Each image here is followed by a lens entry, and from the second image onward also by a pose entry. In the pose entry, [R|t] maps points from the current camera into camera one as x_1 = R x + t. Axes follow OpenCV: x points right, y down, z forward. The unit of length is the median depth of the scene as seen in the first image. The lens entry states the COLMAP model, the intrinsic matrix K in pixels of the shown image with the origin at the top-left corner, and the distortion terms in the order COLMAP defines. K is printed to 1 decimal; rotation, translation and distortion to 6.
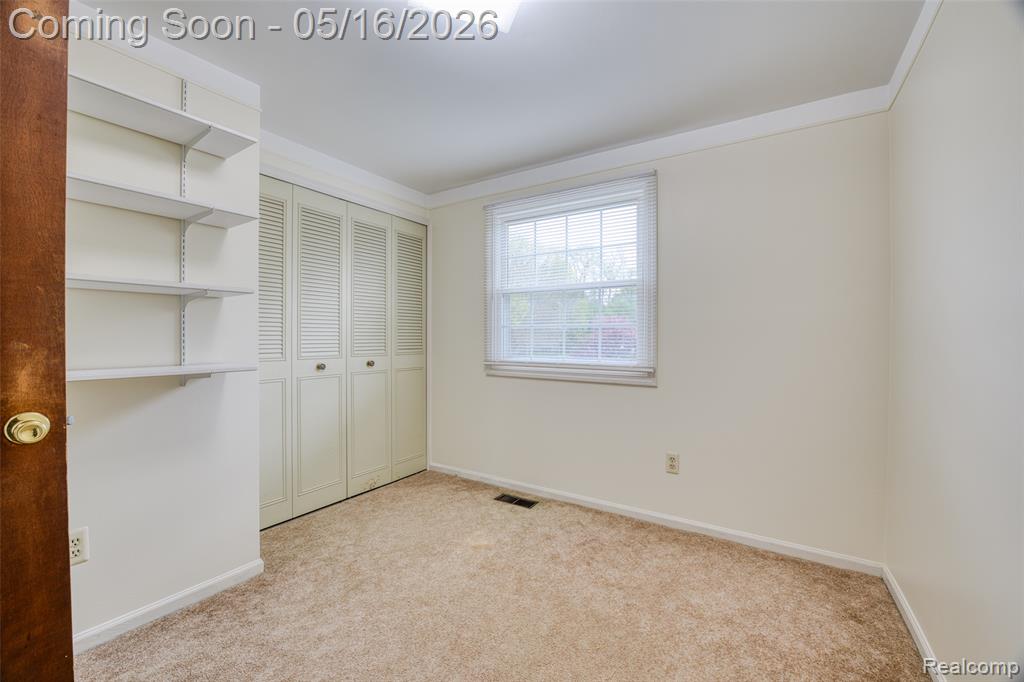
lens RADIAL K [[415.5, 0, 508.8], [0, 415.5, 336.8], [0, 0, 1]] dist [-0.022880, 0.000168]
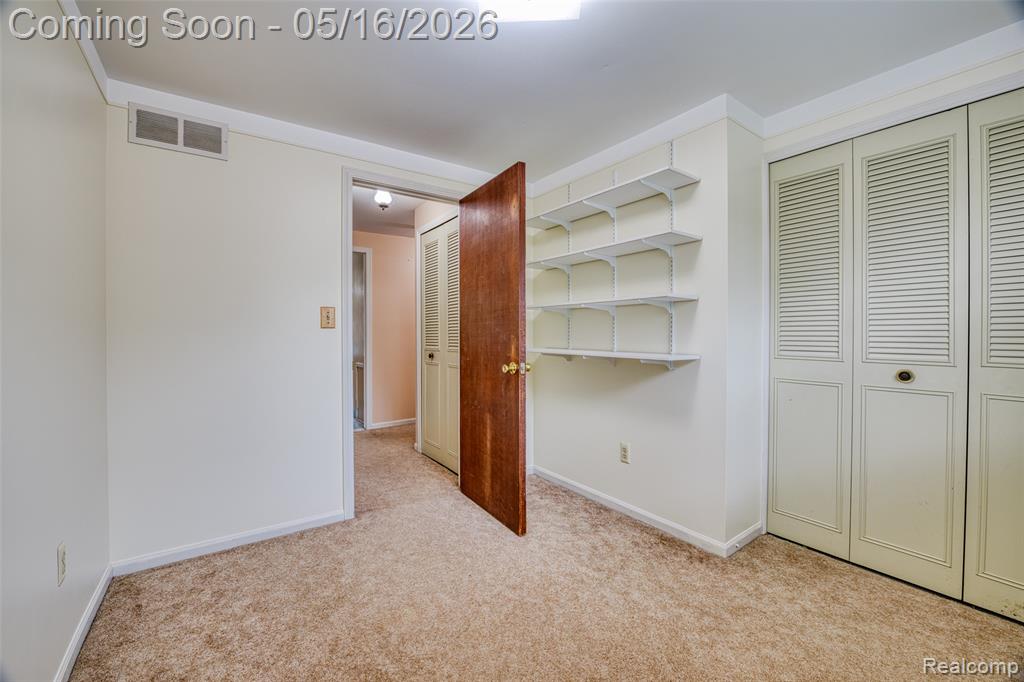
lens RADIAL K [[415.5, 0, 508.8], [0, 415.5, 336.8], [0, 0, 1]] dist [-0.022880, 0.000168]
pose [[-0.375396, 0.006651, -0.926841, 0.512195], [-0.000111, 0.999974, 0.007221, 0.001485], [0.926865, 0.002813, -0.375385, 0.783337]]
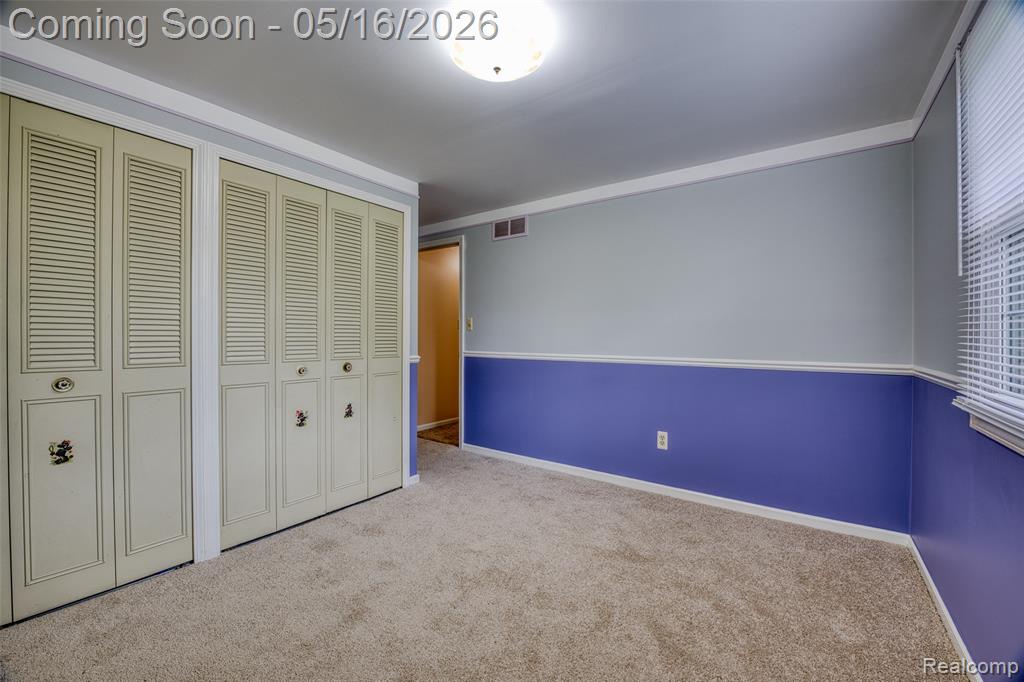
lens RADIAL K [[414.9, 0, 512.0], [0, 414.9, 341.0], [0, 0, 1]] dist [-0.021076, 0.000041]
pose [[0.998524, -0.002950, -0.054224, 0.086672], [0.003427, 0.999956, 0.008699, 0.001043], [0.054196, -0.008872, 0.998491, 0.134578]]
